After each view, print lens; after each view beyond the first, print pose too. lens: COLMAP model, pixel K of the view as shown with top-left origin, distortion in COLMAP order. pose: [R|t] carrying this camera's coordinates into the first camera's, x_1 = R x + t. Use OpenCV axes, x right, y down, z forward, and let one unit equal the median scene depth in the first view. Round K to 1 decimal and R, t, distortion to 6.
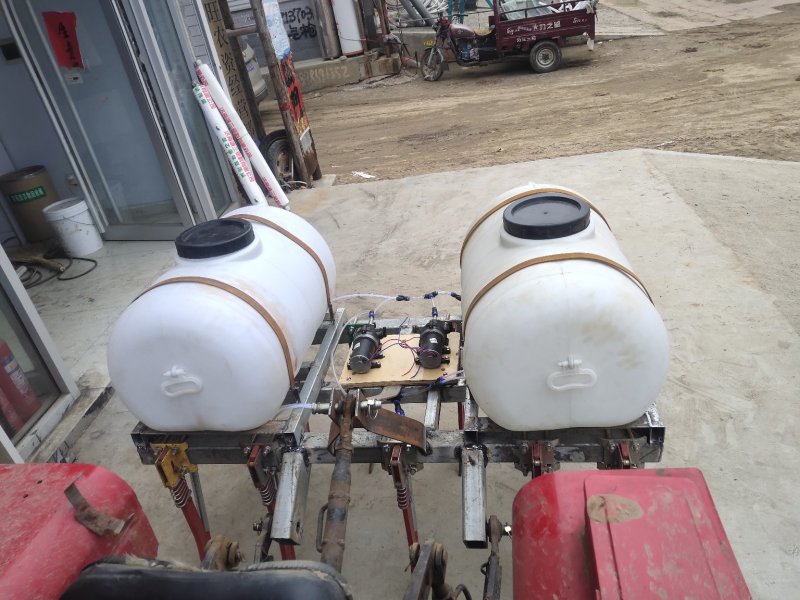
lens RADIAL K [[617.1, 0, 403.1], [0, 617.1, 300.2], [0, 0, 1]] dist [0.011785, -0.019626]
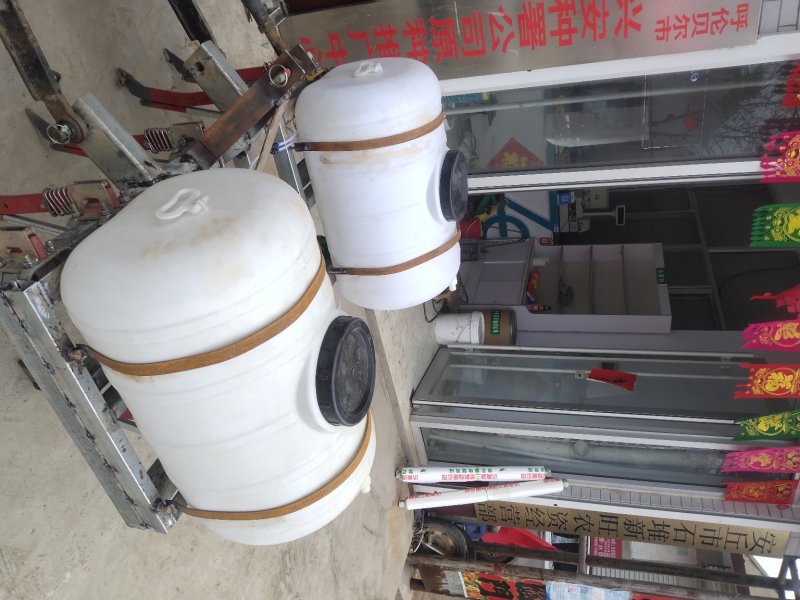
lens RADIAL K [[617.1, 0, 398.8], [0, 617.1, 298.5], [0, 0, 1]] dist [0.011785, -0.019626]
pose [[-0.396467, 0.652818, -0.645479, 0.226688], [-0.882182, -0.465518, 0.071044, -0.071366], [-0.254103, 0.597597, 0.760467, 0.114951]]
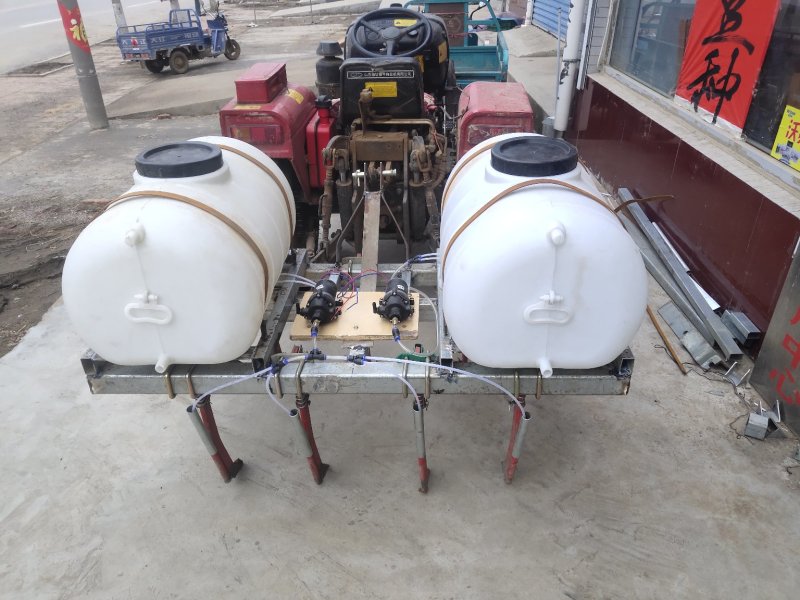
lens RADIAL K [[617.1, 0, 406.8], [0, 617.1, 304.7], [0, 0, 1]] dist [0.011785, -0.019626]
pose [[-0.983318, 0.181882, -0.001958, -0.030720], [0.091264, 0.502659, 0.859654, -0.297940], [0.157340, 0.845135, -0.510874, 0.616320]]
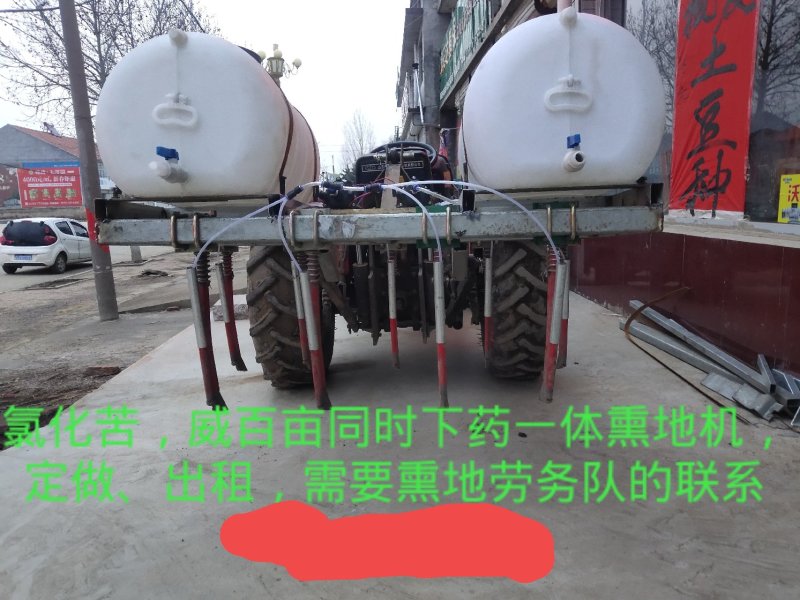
lens RADIAL K [[617.1, 0, 406.9], [0, 617.1, 303.7], [0, 0, 1]] dist [0.011785, -0.019626]
pose [[-0.973737, 0.210616, -0.086474, 0.032436], [0.109605, 0.766540, 0.632774, -0.203624], [0.199558, 0.606678, -0.769492, 0.699550]]
